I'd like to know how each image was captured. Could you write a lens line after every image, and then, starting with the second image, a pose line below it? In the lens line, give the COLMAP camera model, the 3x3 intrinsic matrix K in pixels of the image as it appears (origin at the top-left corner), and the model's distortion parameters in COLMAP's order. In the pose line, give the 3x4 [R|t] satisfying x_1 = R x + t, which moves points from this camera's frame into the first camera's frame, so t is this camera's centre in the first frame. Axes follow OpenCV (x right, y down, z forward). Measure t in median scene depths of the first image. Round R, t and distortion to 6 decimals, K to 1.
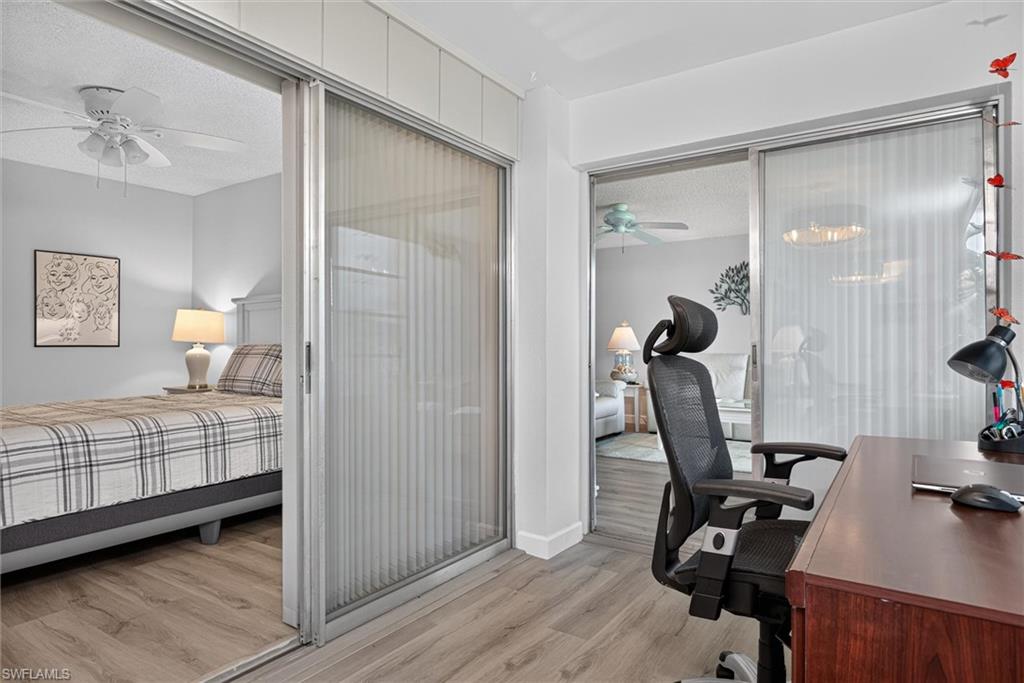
lens RADIAL K [[588.2, 0, 508.0], [0, 588.2, 343.4], [0, 0, 1]] dist [-0.001558, -0.002288]
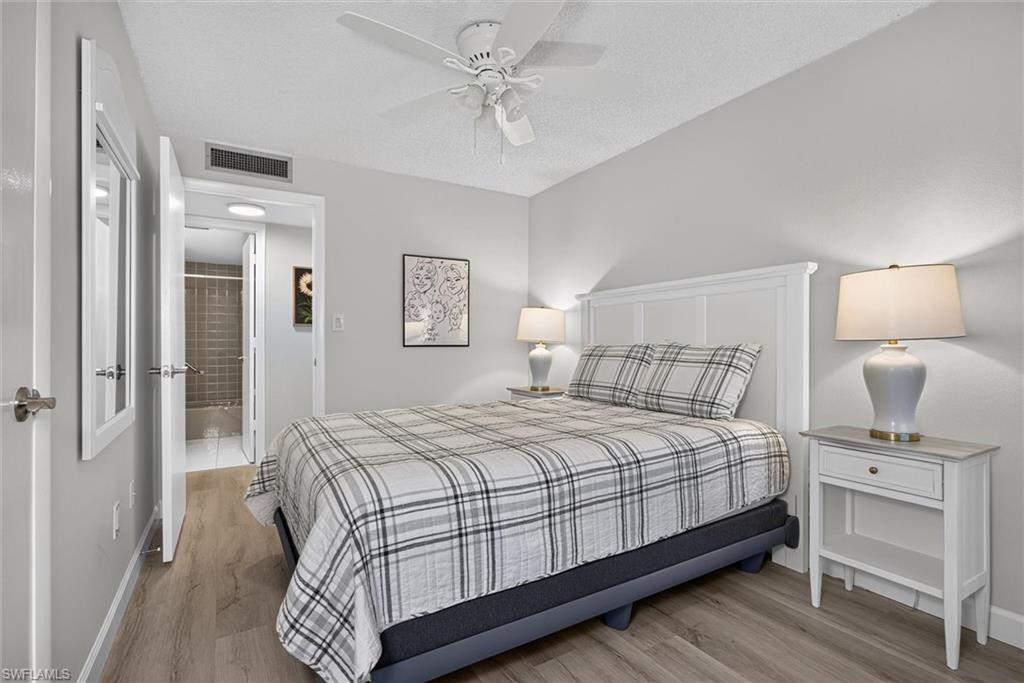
lens RADIAL K [[478.1, 0, 514.4], [0, 478.1, 341.6], [0, 0, 1]] dist [-0.018406, 0.000275]
pose [[0.910495, -0.000910, -0.413519, -0.283643], [0.000339, 0.999999, -0.001453, -0.002009], [0.413519, 0.001183, 0.910495, 0.317260]]
